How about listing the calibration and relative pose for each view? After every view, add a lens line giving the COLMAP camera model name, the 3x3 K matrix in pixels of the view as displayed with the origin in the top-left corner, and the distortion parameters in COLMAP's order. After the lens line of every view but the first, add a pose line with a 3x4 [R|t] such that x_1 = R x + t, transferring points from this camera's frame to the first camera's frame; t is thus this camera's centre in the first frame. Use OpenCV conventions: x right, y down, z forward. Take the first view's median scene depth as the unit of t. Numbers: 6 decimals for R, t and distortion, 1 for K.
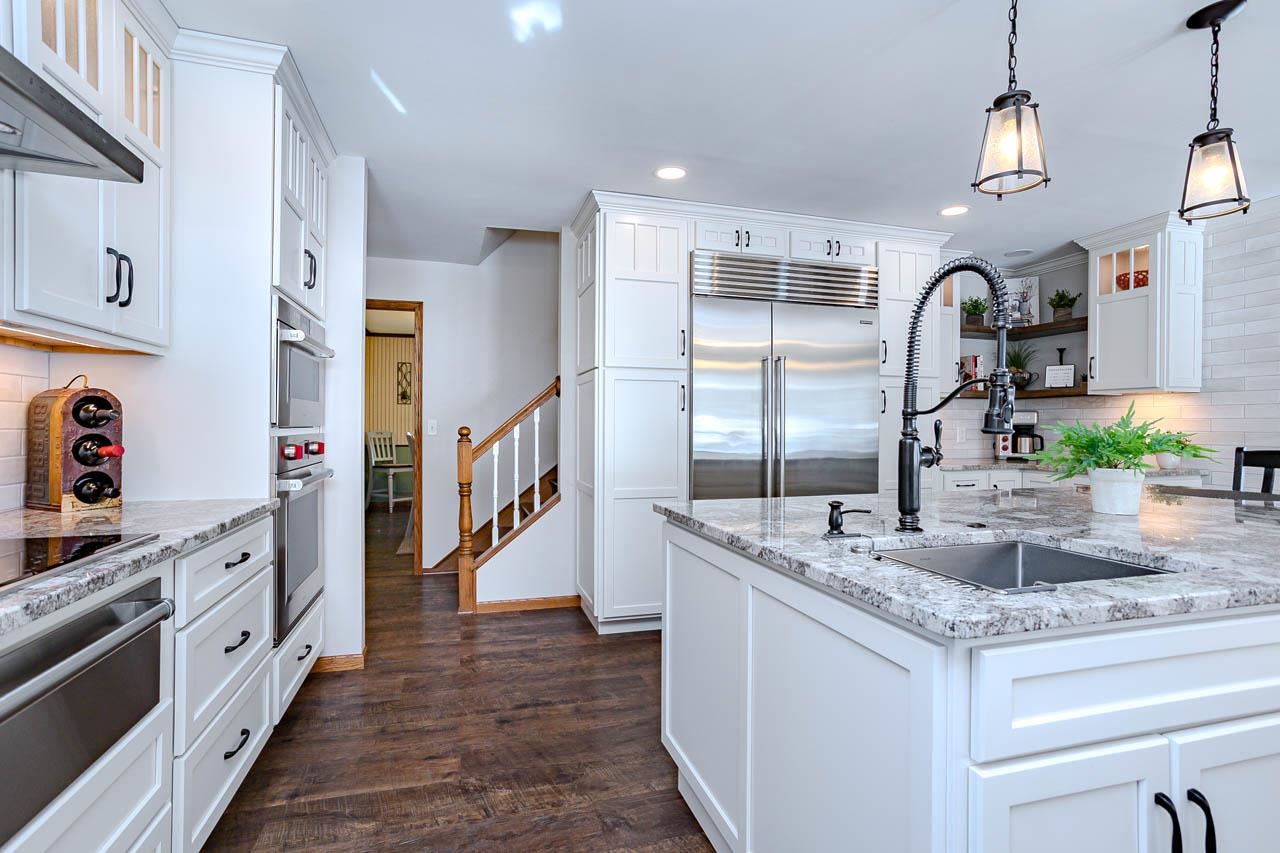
lens RADIAL K [[612.2, 0, 636.3], [0, 612.2, 425.9], [0, 0, 1]] dist [-0.031341, 0.006145]
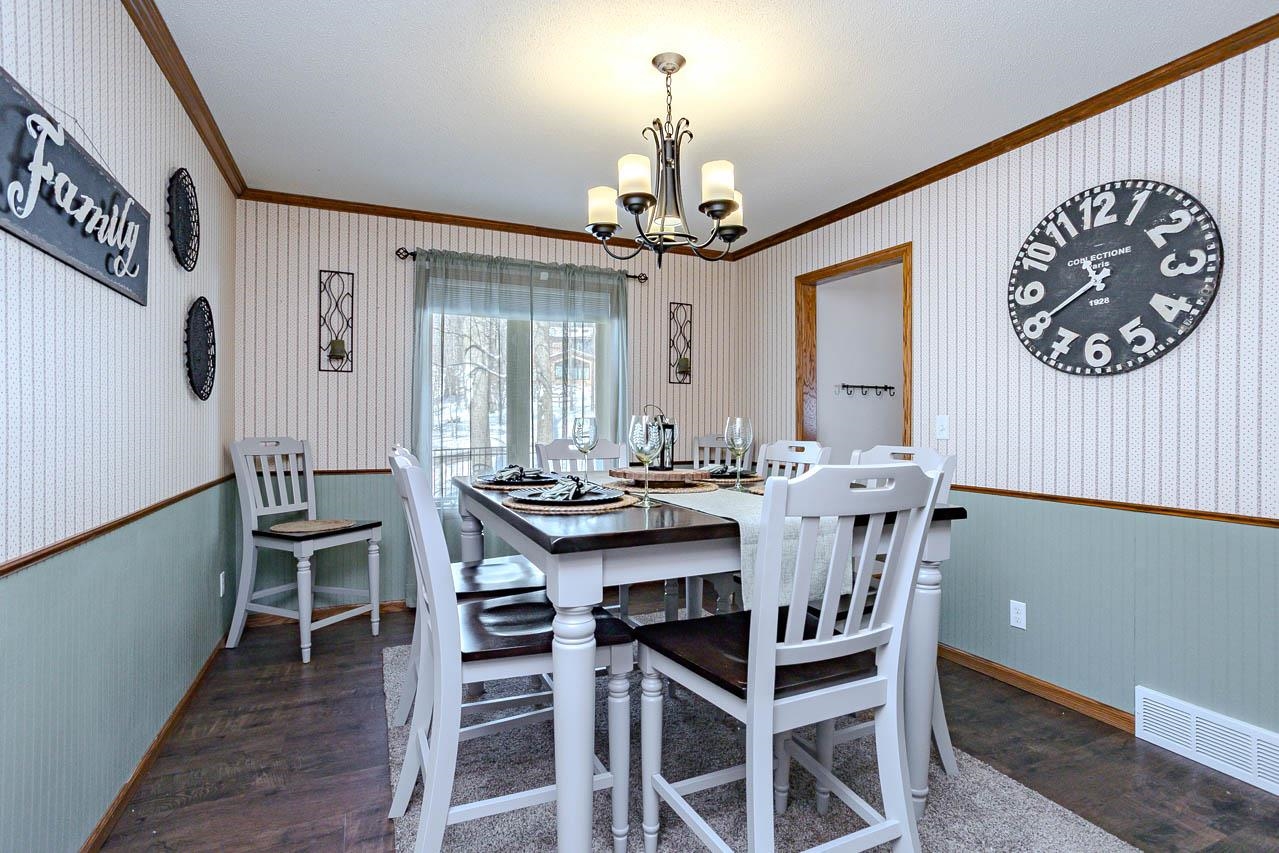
lens RADIAL K [[611.7, 0, 642.0], [0, 611.7, 426.5], [0, 0, 1]] dist [-0.031341, 0.006145]
pose [[0.990555, -0.002030, 0.137103, -0.236128], [0.002565, 0.999990, -0.003727, 0.003620], [-0.137094, 0.004044, 0.990550, 0.575144]]
